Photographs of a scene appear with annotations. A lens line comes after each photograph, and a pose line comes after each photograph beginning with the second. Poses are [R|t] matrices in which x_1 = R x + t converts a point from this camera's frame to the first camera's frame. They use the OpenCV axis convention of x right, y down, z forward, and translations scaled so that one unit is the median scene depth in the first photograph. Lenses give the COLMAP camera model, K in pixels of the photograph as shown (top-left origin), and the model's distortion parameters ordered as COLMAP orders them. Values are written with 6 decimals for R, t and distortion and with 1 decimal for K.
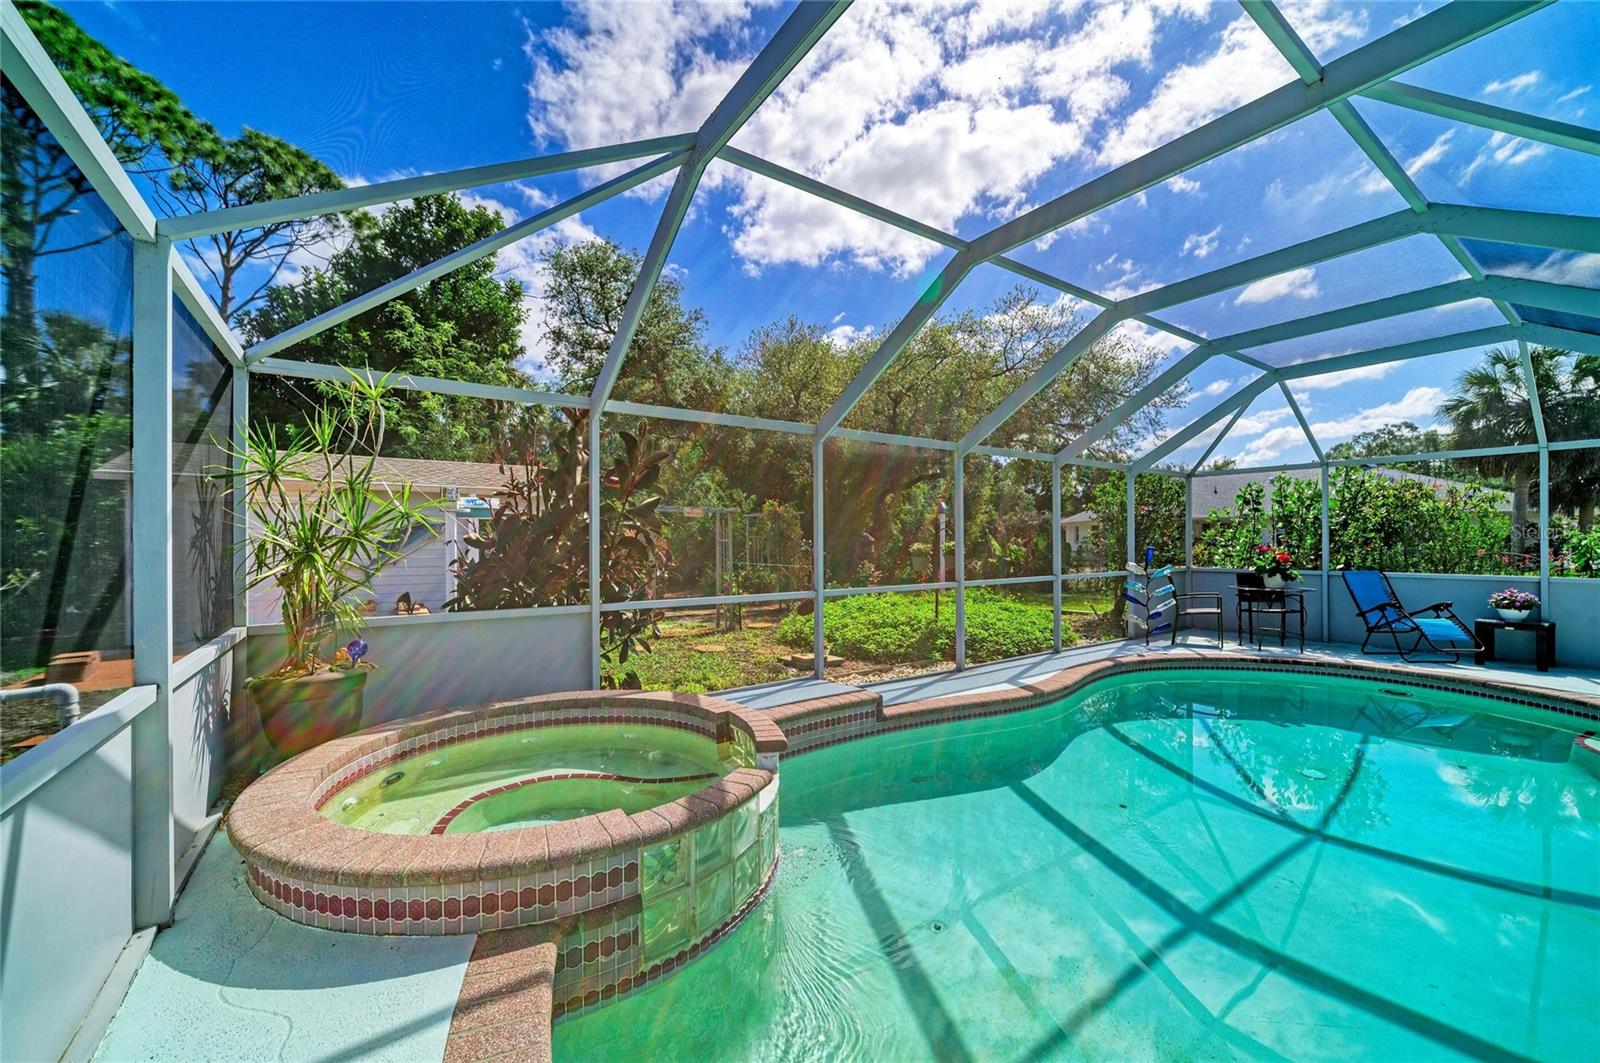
lens RADIAL K [[619.9, 0, 805.2], [0, 619.9, 540.5], [0, 0, 1]] dist [-0.016685, 0.005736]
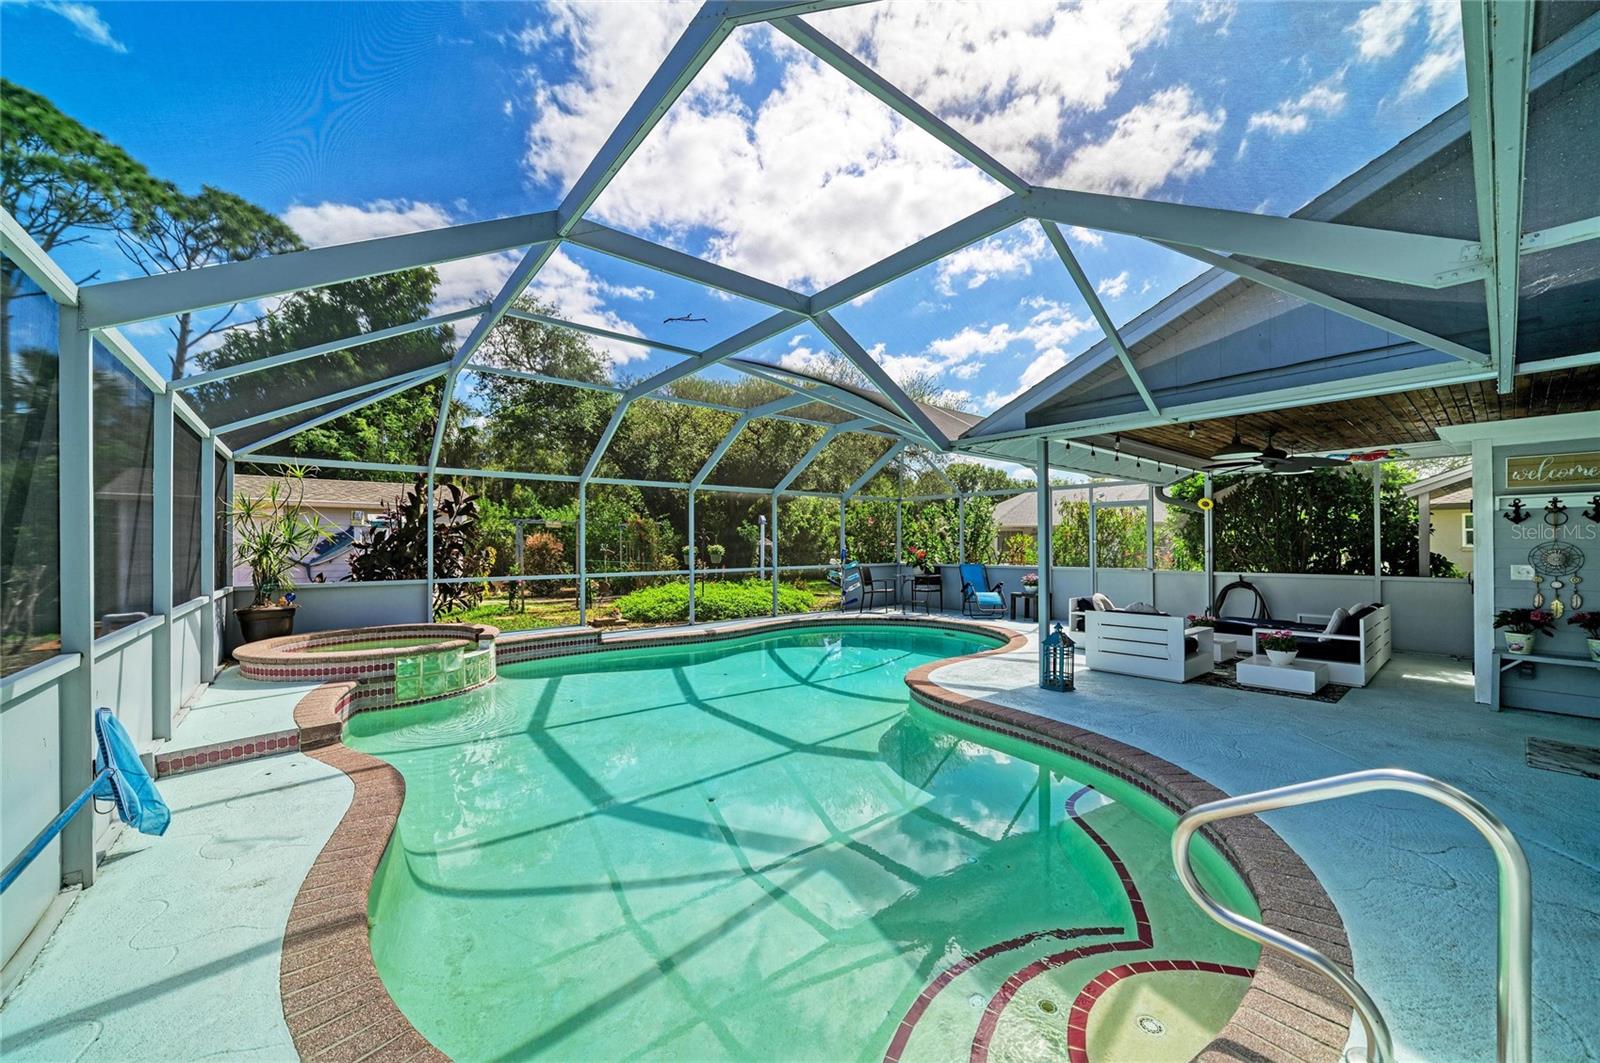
lens RADIAL K [[595.1, 0, 807.1], [0, 595.1, 539.6], [0, 0, 1]] dist [-0.015847, 0.005488]
pose [[0.997590, 0.000475, 0.069382, 0.602043], [0.000046, 0.999972, -0.007503, -0.000928], [-0.069383, 0.007488, 0.997562, -0.763374]]
